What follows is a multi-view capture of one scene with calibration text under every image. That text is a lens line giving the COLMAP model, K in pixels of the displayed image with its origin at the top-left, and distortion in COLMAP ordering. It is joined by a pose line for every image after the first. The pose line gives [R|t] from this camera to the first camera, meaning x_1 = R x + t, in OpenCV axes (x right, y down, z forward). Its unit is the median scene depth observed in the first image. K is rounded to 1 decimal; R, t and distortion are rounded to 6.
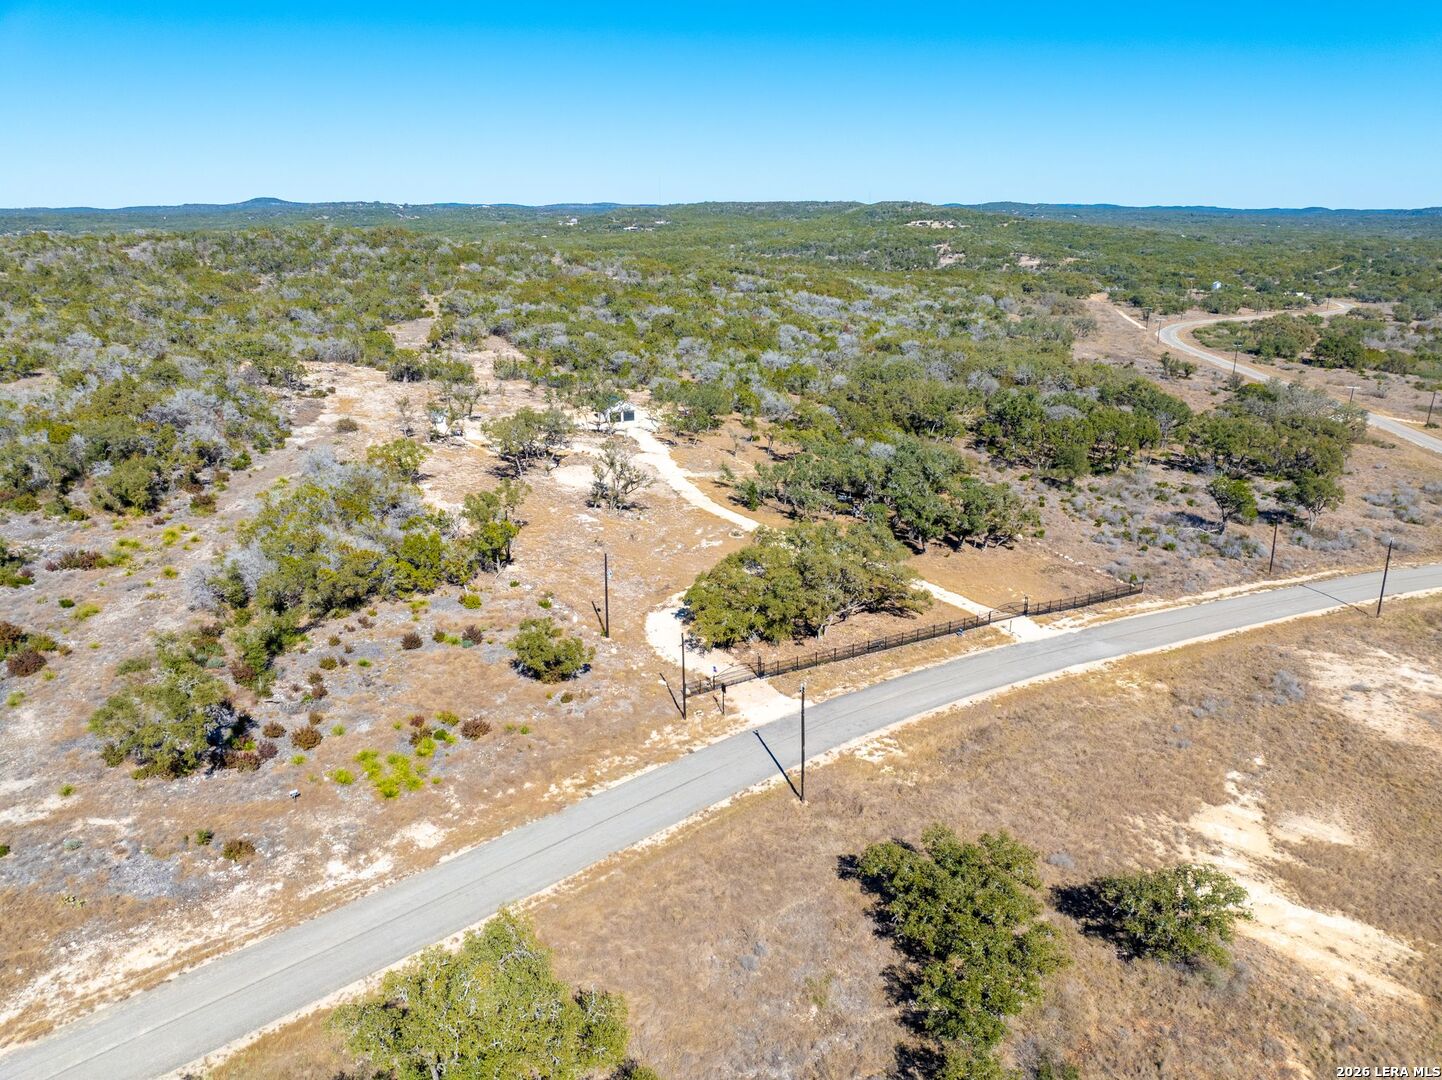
lens RADIAL K [[1020.1, 0, 721.0], [0, 1020.1, 540.0], [0, 0, 1]] dist [-0.049685, 0.005472]
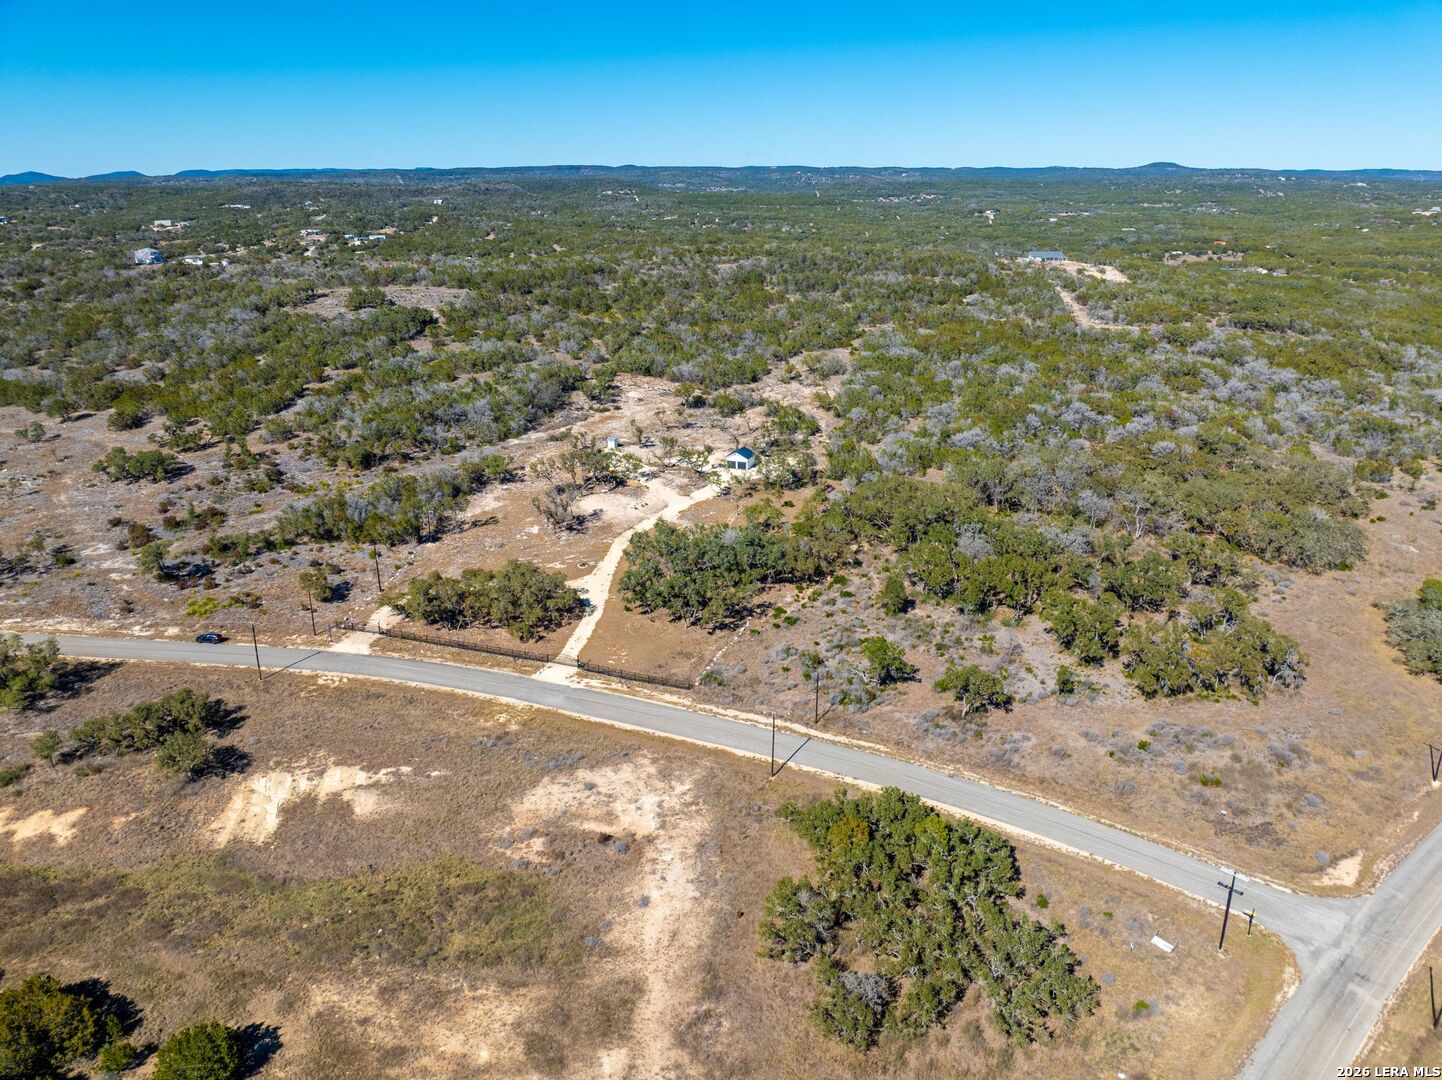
lens RADIAL K [[1020.1, 0, 721.0], [0, 1020.1, 540.0], [0, 0, 1]] dist [-0.049685, 0.005472]
pose [[0.681287, 0.248211, -0.688650, 1.376488], [-0.222879, 0.966428, 0.127834, -0.325395], [0.697261, 0.066394, 0.713736, 0.113970]]
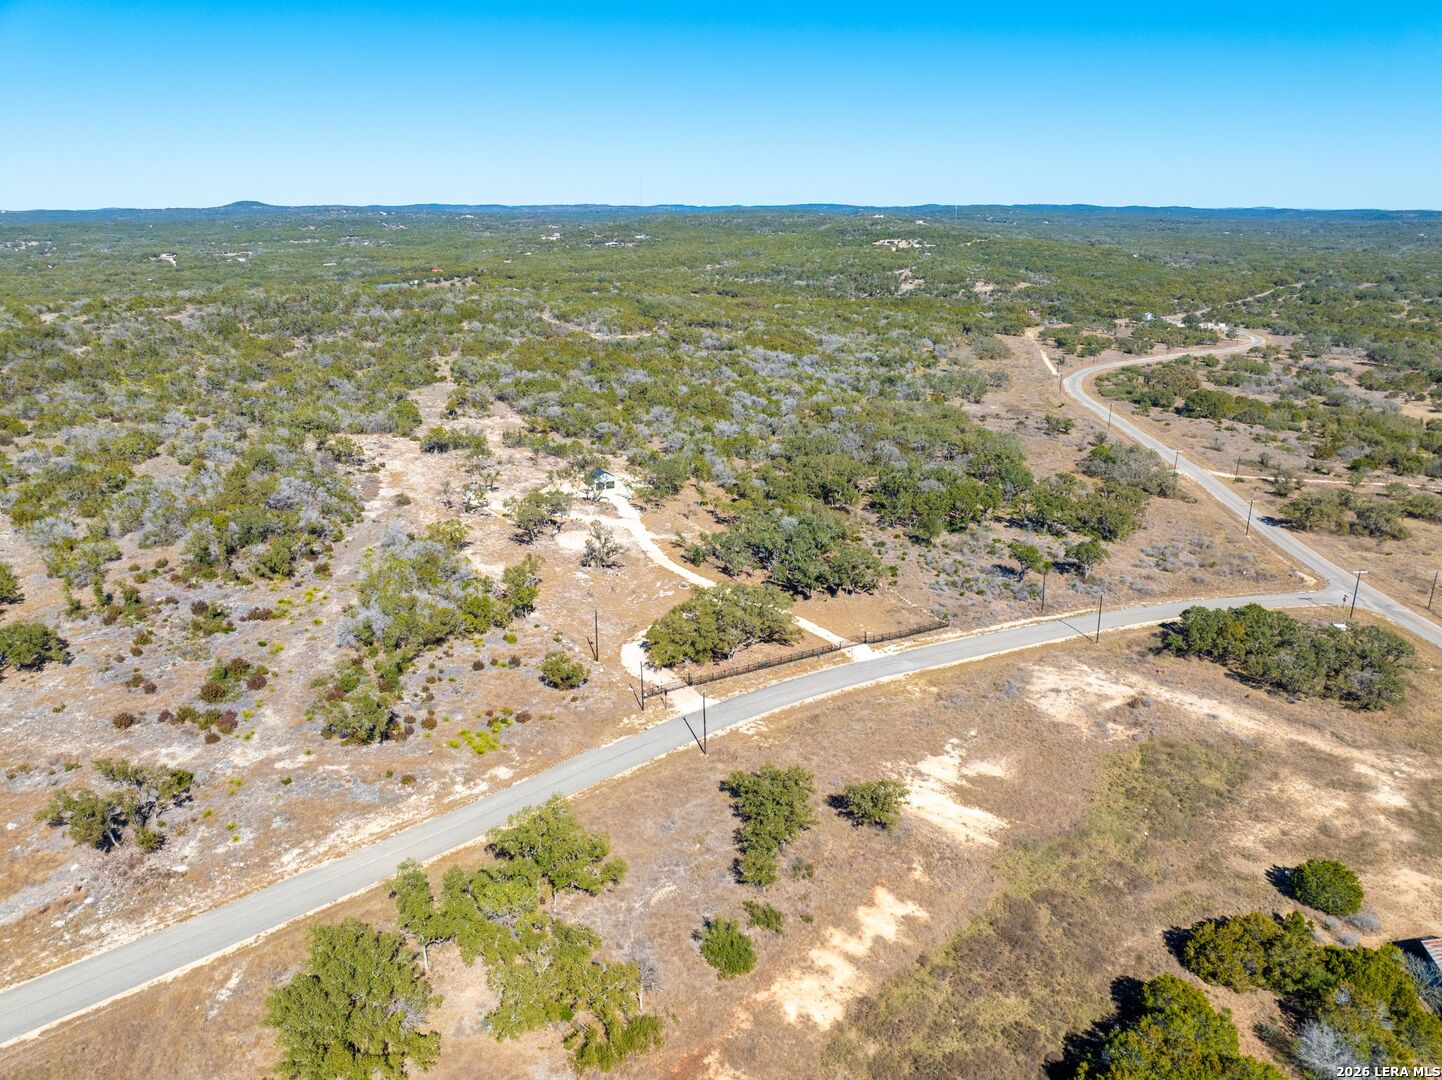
lens RADIAL K [[1020.1, 0, 721.0], [0, 1020.1, 540.0], [0, 0, 1]] dist [-0.049685, 0.005472]
pose [[0.999848, -0.006273, 0.016271, 0.054297], [0.006236, 0.999978, 0.002328, -0.090368], [-0.016285, -0.002226, 0.999865, -0.562680]]
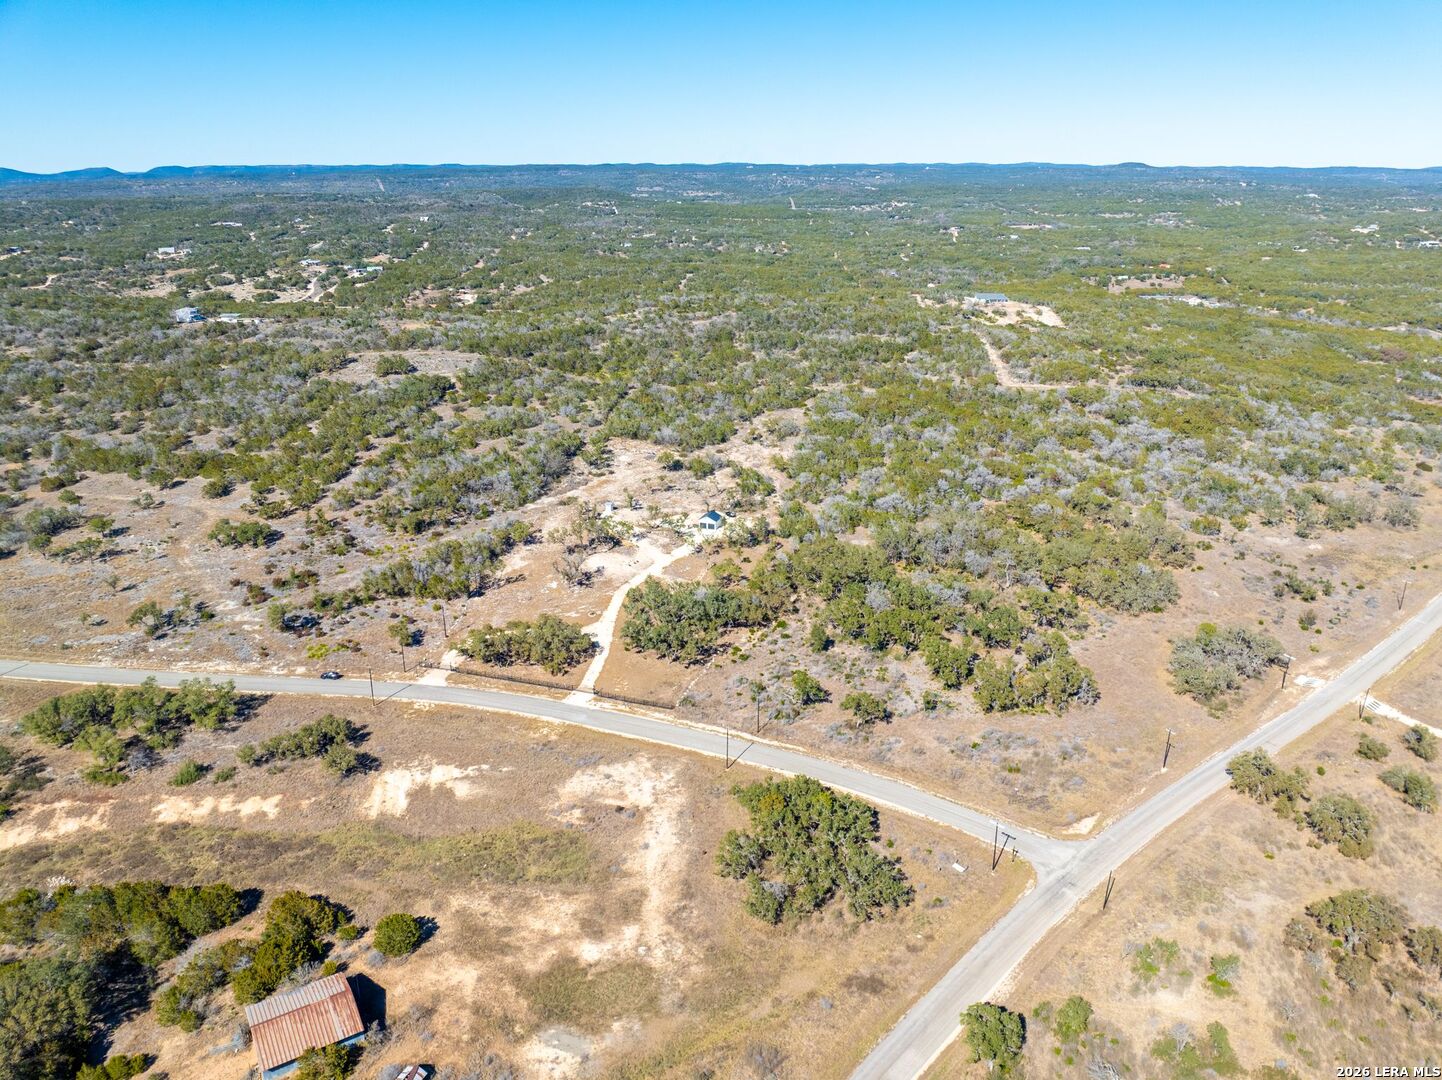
lens RADIAL K [[1020.1, 0, 721.0], [0, 1020.1, 540.0], [0, 0, 1]] dist [-0.049685, 0.005472]
pose [[0.696540, 0.247929, -0.673323, 1.778505], [-0.218807, 0.967103, 0.129752, -0.545972], [0.683342, 0.056950, 0.727874, -0.326660]]
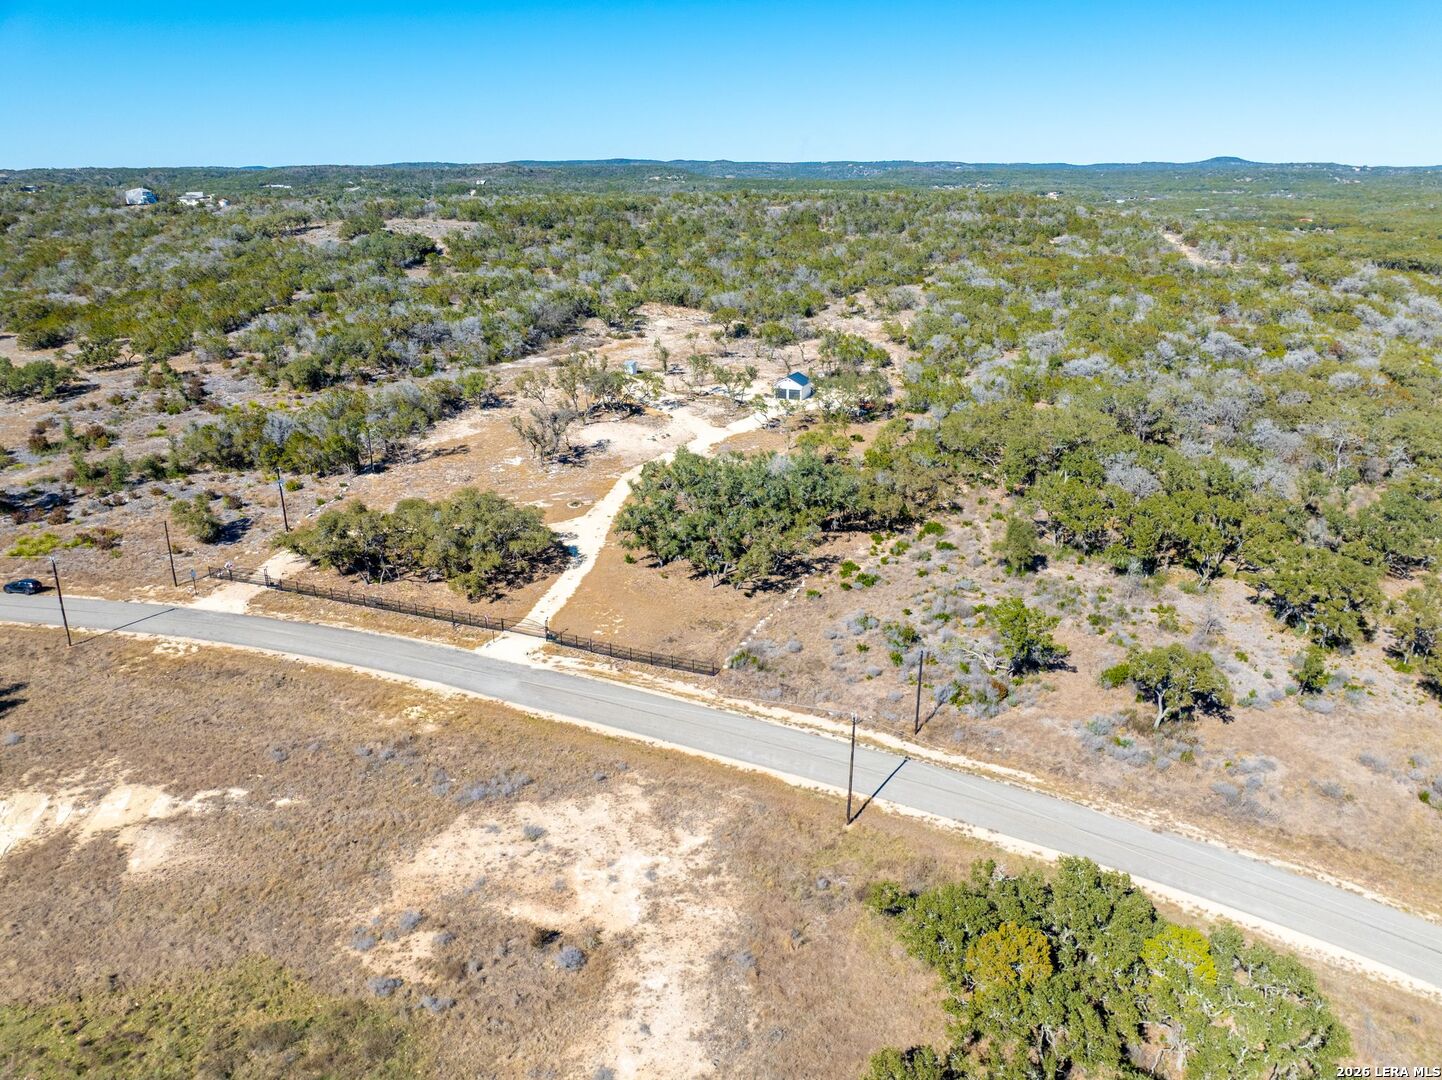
lens RADIAL K [[1020.1, 0, 721.0], [0, 1020.1, 540.0], [0, 0, 1]] dist [-0.049685, 0.005472]
pose [[0.646610, 0.259416, -0.717355, 1.057779], [-0.232789, 0.962645, 0.138288, -0.181552], [0.726433, 0.077574, 0.682845, 0.471755]]
